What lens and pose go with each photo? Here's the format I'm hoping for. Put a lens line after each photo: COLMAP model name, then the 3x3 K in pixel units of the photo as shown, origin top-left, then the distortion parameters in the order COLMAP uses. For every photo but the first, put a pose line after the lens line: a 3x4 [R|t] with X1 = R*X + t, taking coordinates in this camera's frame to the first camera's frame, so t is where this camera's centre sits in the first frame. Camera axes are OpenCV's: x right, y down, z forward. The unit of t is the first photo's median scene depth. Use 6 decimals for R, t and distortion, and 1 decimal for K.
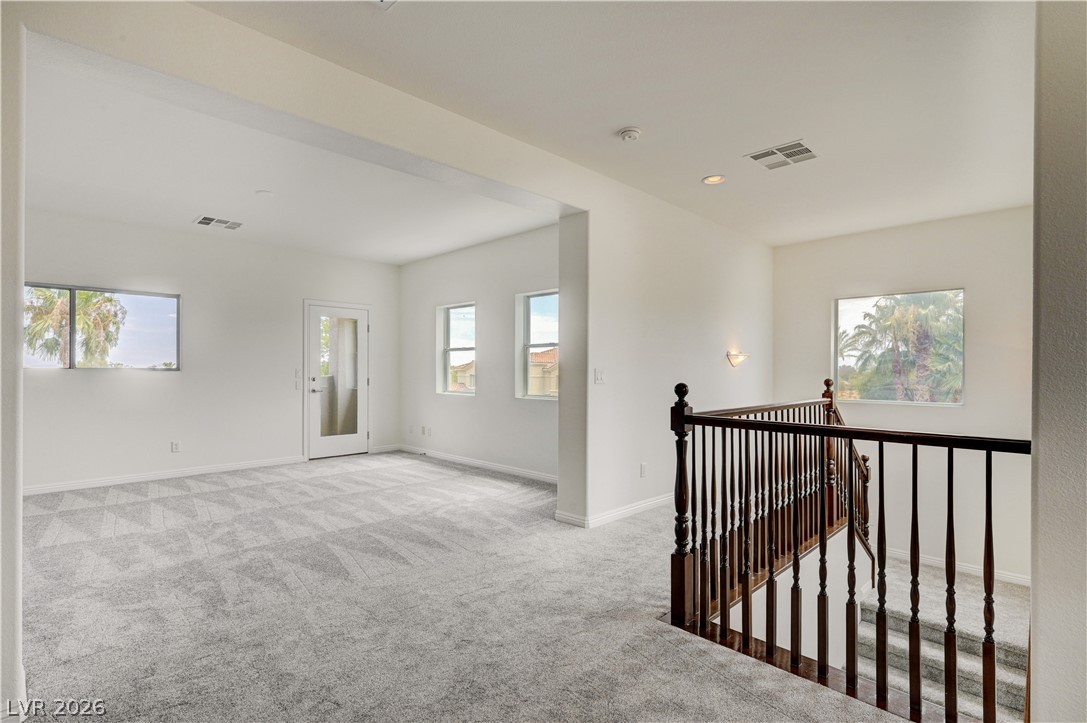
lens RADIAL K [[529.6, 0, 550.6], [0, 529.6, 369.5], [0, 0, 1]] dist [0.002197, 0.001140]
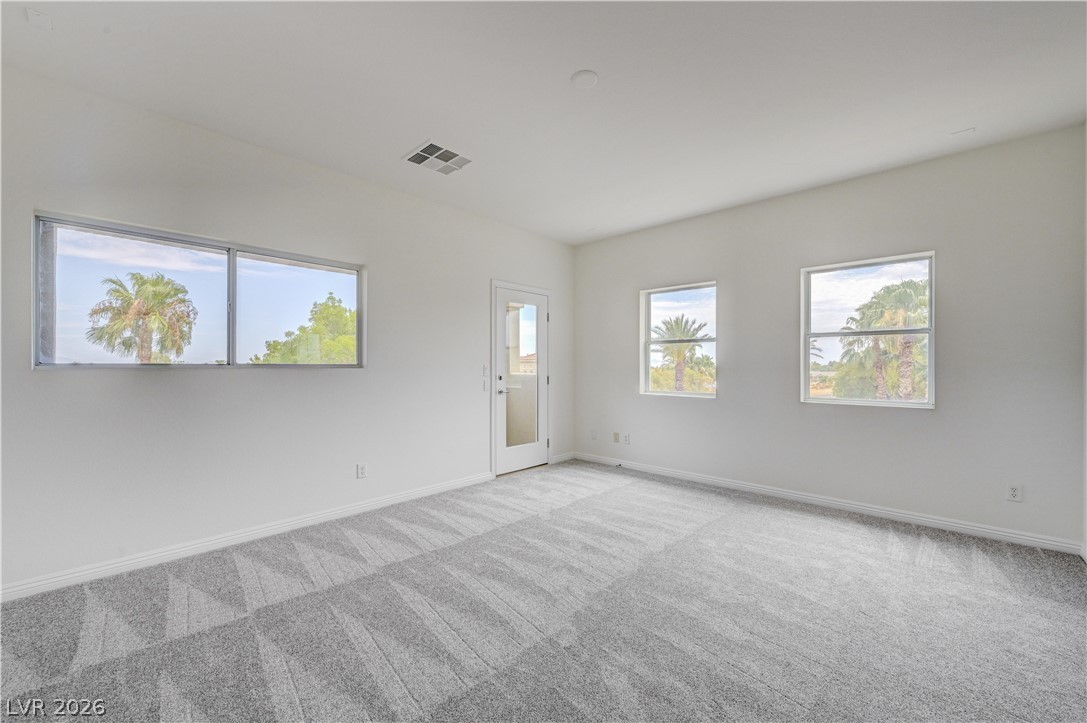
lens RADIAL K [[429.3, 0, 544.1], [0, 429.3, 366.5], [0, 0, 1]] dist [-0.001313, -0.000040]
pose [[0.999494, -0.001211, 0.031772, -0.386683], [0.001141, 0.999997, 0.002204, -0.000283], [-0.031775, -0.002167, 0.999493, 0.323799]]
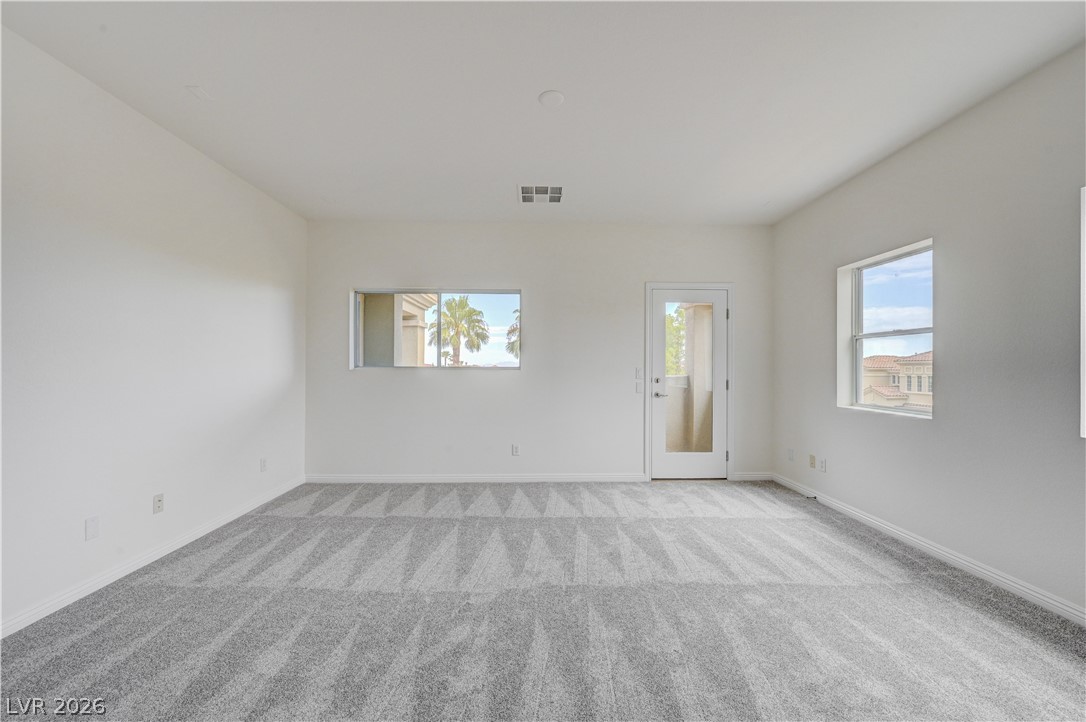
lens RADIAL K [[428.9, 0, 543.6], [0, 428.9, 365.9], [0, 0, 1]] dist [-0.001313, -0.000040]
pose [[0.722475, -0.002507, -0.691393, -0.115692], [-0.001503, 0.999985, -0.005197, 0.000026], [0.691396, 0.004794, 0.722460, 0.393646]]
